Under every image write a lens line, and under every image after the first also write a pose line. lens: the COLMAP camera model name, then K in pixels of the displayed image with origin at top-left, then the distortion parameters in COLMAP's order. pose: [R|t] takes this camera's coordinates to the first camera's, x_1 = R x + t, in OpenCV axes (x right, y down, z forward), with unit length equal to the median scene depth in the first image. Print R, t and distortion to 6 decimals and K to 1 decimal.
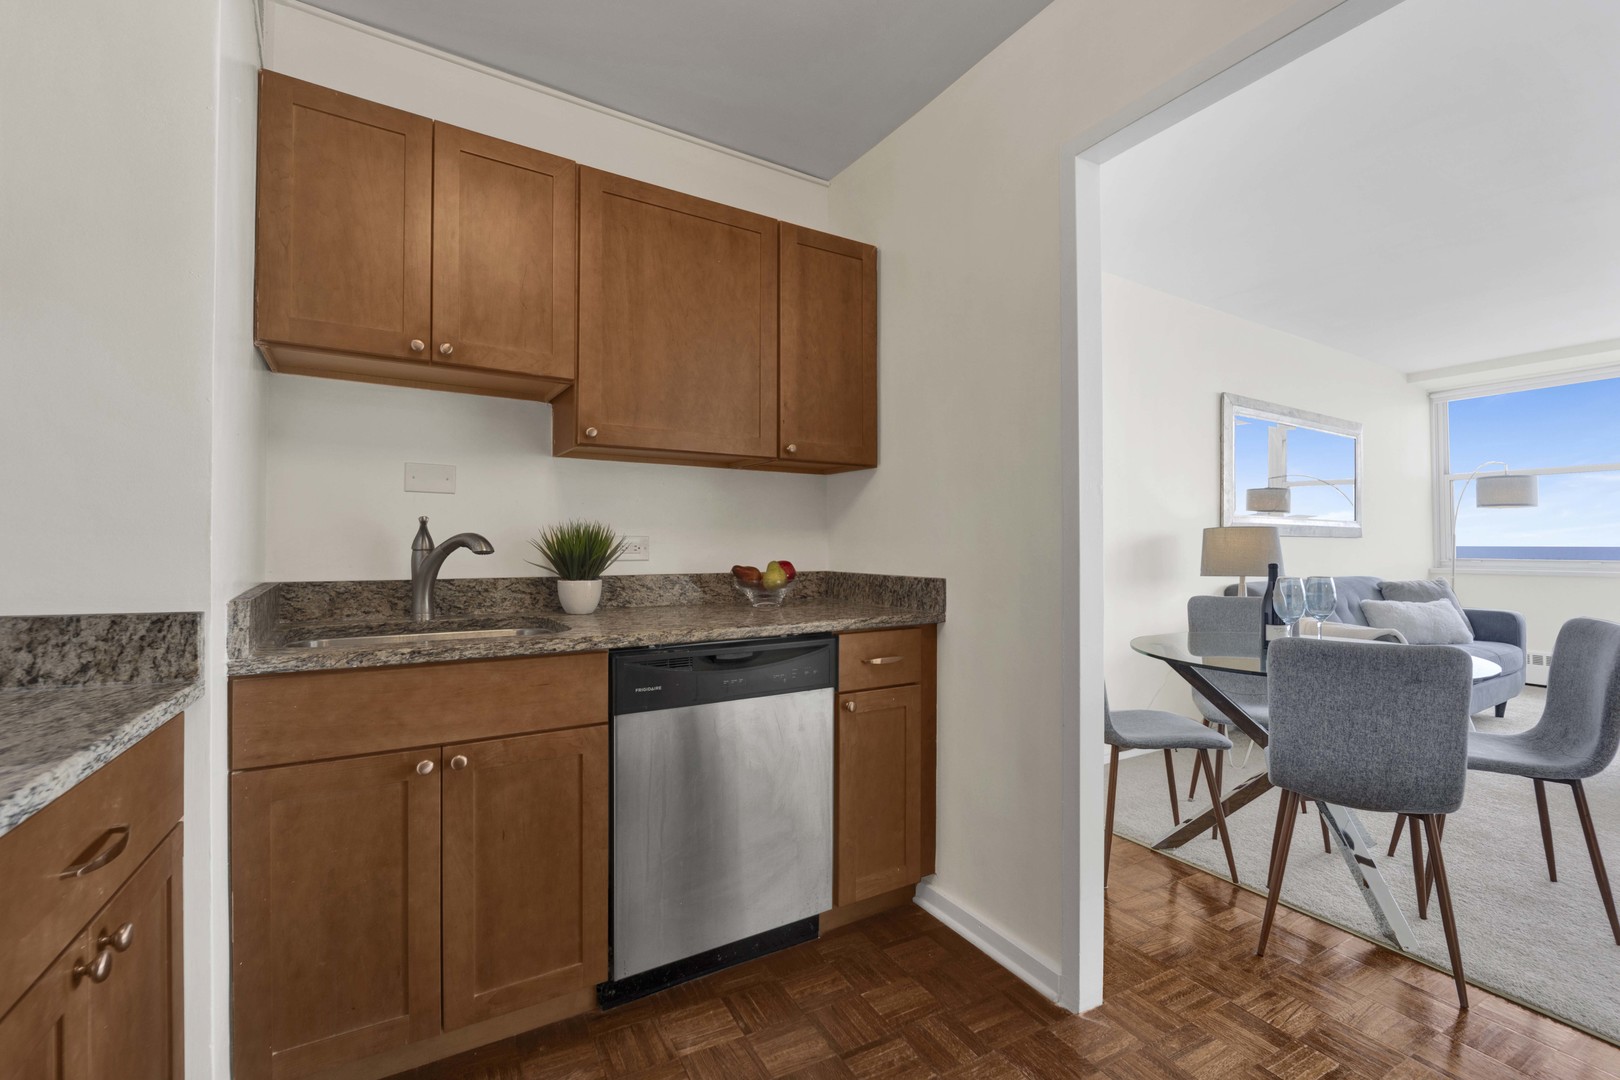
lens RADIAL K [[677.4, 0, 825.8], [0, 677.4, 527.8], [0, 0, 1]] dist [-0.023200, -0.001553]
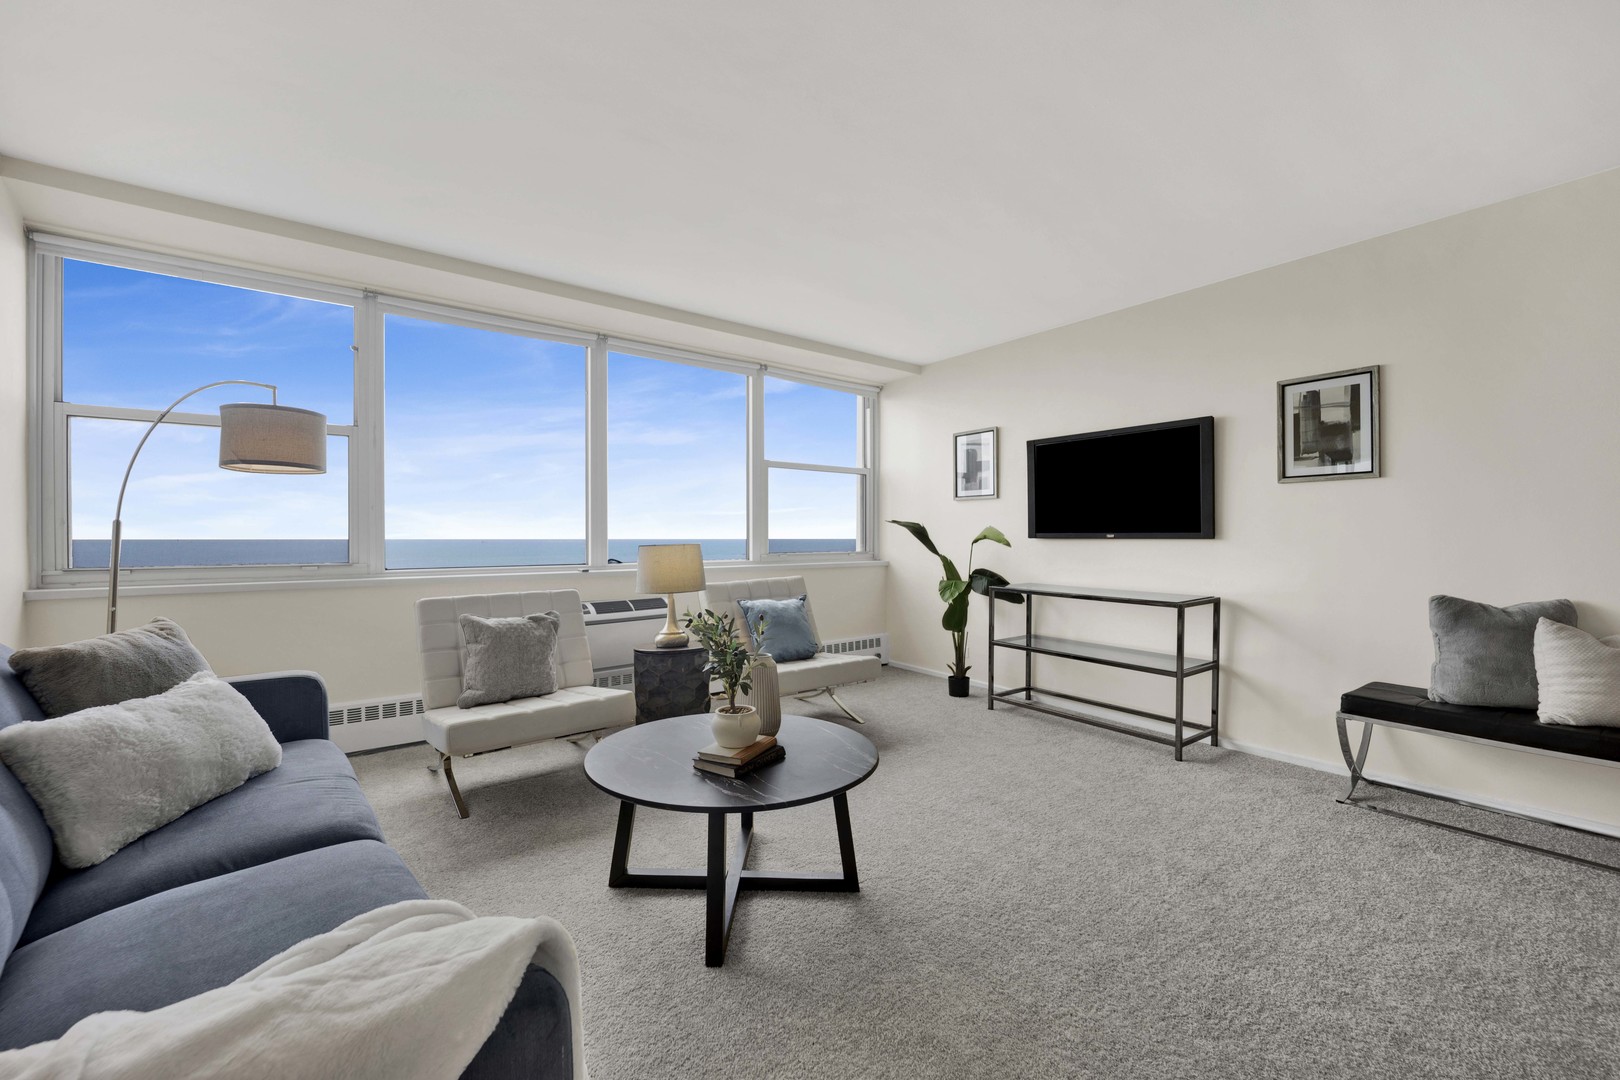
lens RADIAL K [[677.4, 0, 796.5], [0, 677.4, 533.9], [0, 0, 1]] dist [-0.023200, -0.001553]
pose [[-0.184410, 0.000197, 0.982849, 0.476781], [-0.017616, 0.999839, -0.003506, 0.016119], [-0.982692, -0.017961, -0.184377, 0.746497]]
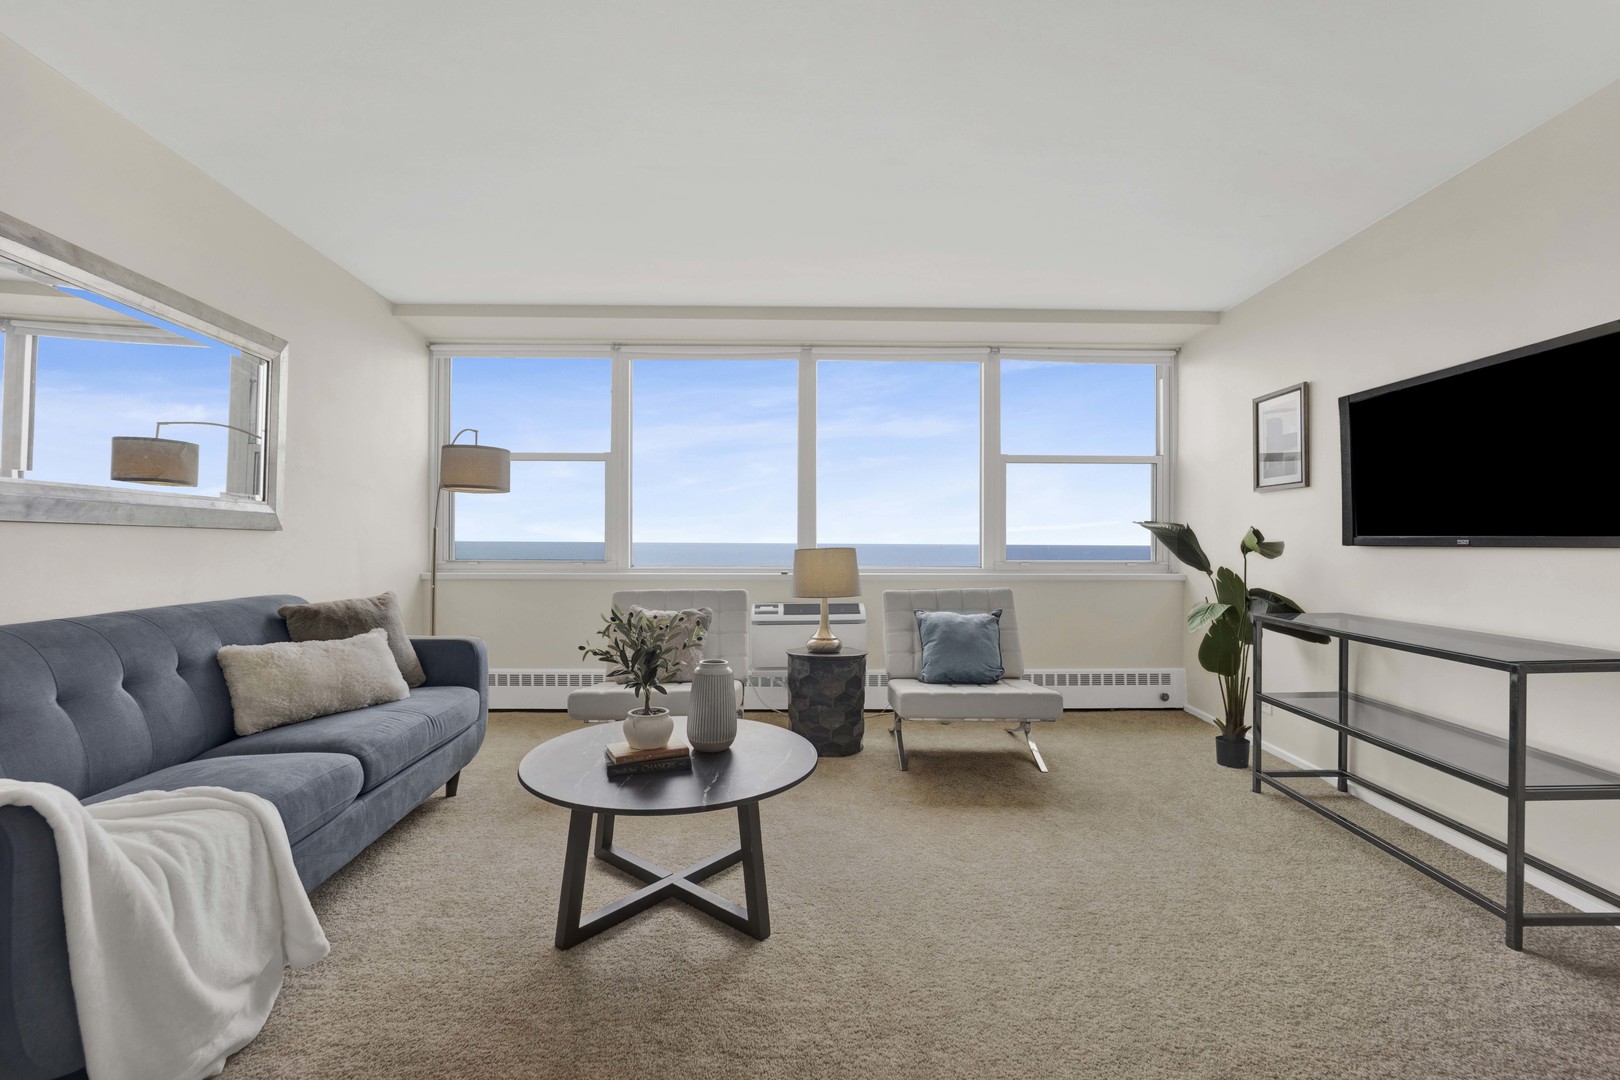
lens RADIAL K [[677.4, 0, 785.2], [0, 677.4, 540.1], [0, 0, 1]] dist [-0.023200, -0.001553]
pose [[0.460210, 0.001256, 0.887809, 0.576451], [-0.018306, 0.999800, 0.008075, 0.012330], [-0.887621, -0.019968, 0.460141, 0.389024]]
